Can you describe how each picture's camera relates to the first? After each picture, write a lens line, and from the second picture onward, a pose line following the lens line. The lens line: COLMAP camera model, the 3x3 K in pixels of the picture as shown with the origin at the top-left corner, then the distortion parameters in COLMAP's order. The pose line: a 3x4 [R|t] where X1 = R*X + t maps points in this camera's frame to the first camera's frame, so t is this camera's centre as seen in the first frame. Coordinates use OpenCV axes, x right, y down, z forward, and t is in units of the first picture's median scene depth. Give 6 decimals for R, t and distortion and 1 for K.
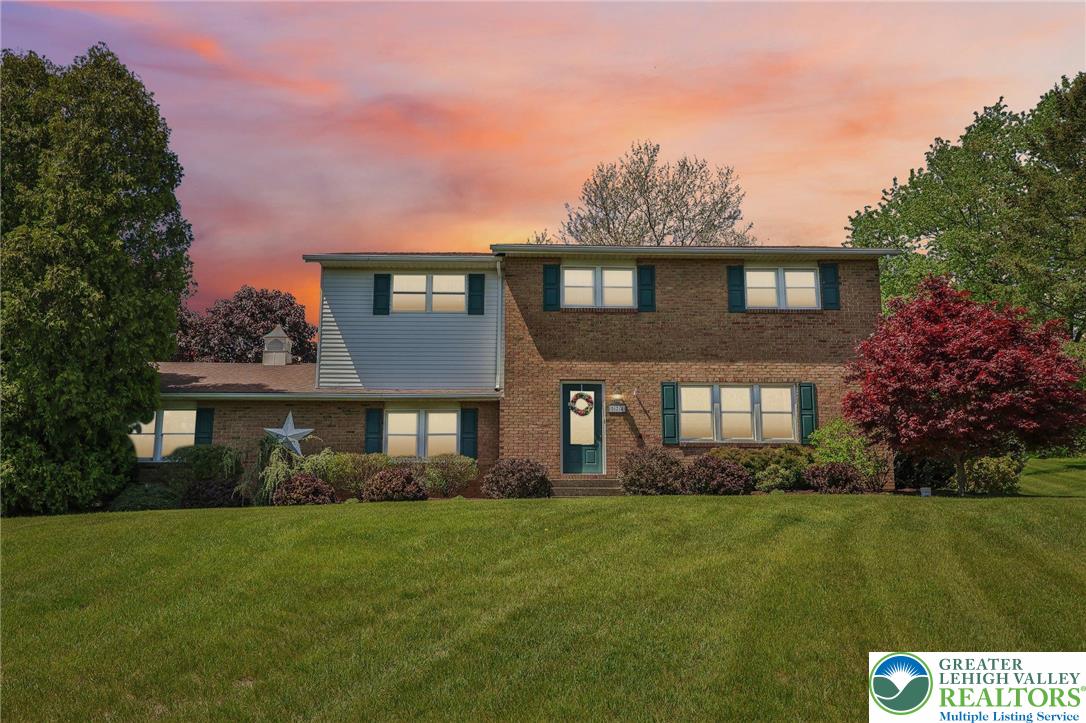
lens RADIAL K [[855.5, 0, 543.0], [0, 855.5, 361.5], [0, 0, 1]] dist [-0.002345, 0.001487]
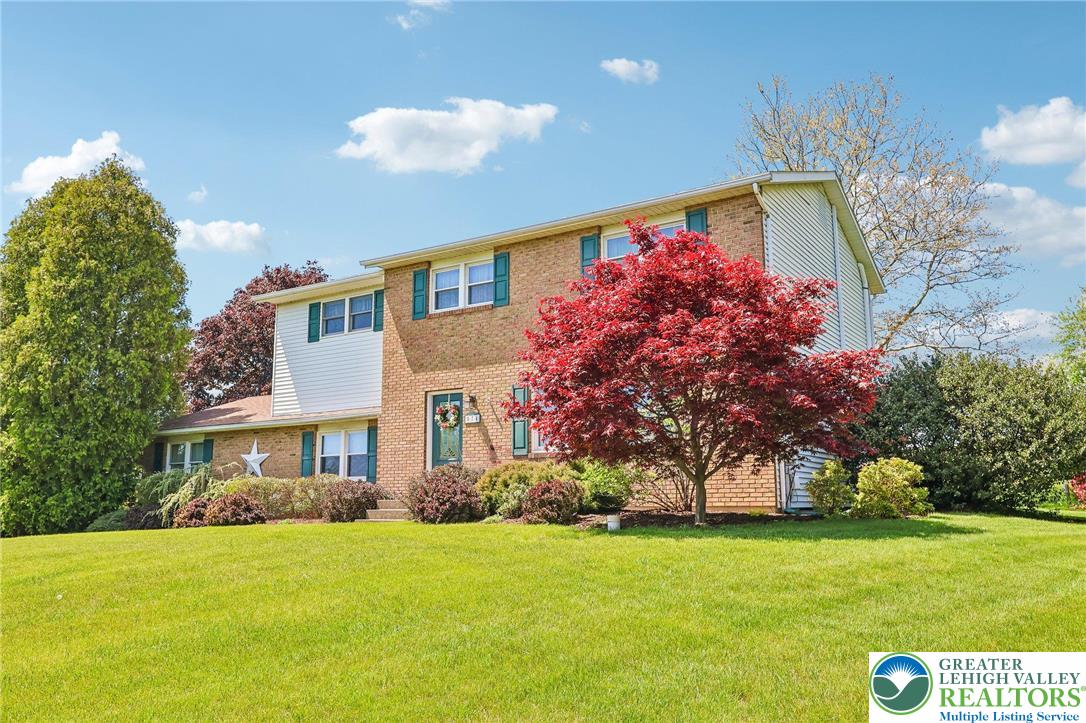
lens RADIAL K [[855.5, 0, 543.0], [0, 855.5, 361.5], [0, 0, 1]] dist [-0.002345, 0.001487]
pose [[0.824618, -0.100093, -0.556764, 0.666551], [0.110068, 0.993801, -0.015640, 0.017708], [0.554878, -0.048385, 0.830523, 0.298272]]
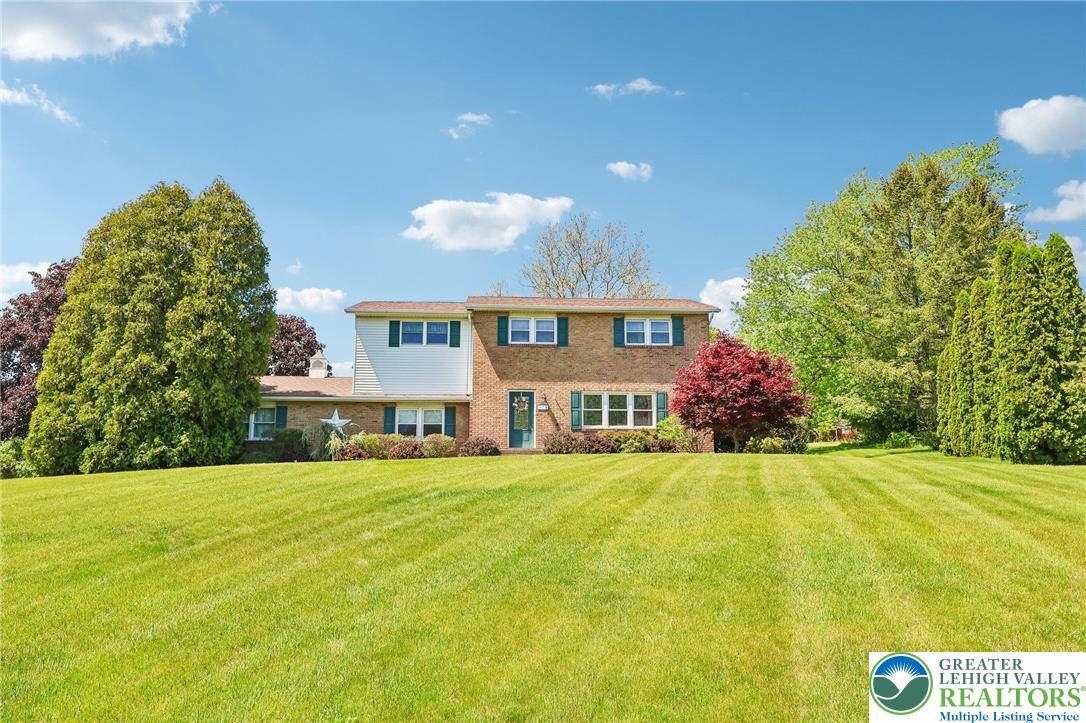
lens RADIAL K [[855.5, 0, 543.0], [0, 855.5, 361.5], [0, 0, 1]] dist [-0.002345, 0.001487]
pose [[0.999396, 0.005401, 0.034329, 0.031364], [-0.005184, 0.999966, -0.006419, -0.020532], [-0.034362, 0.006237, 0.999390, -0.608595]]
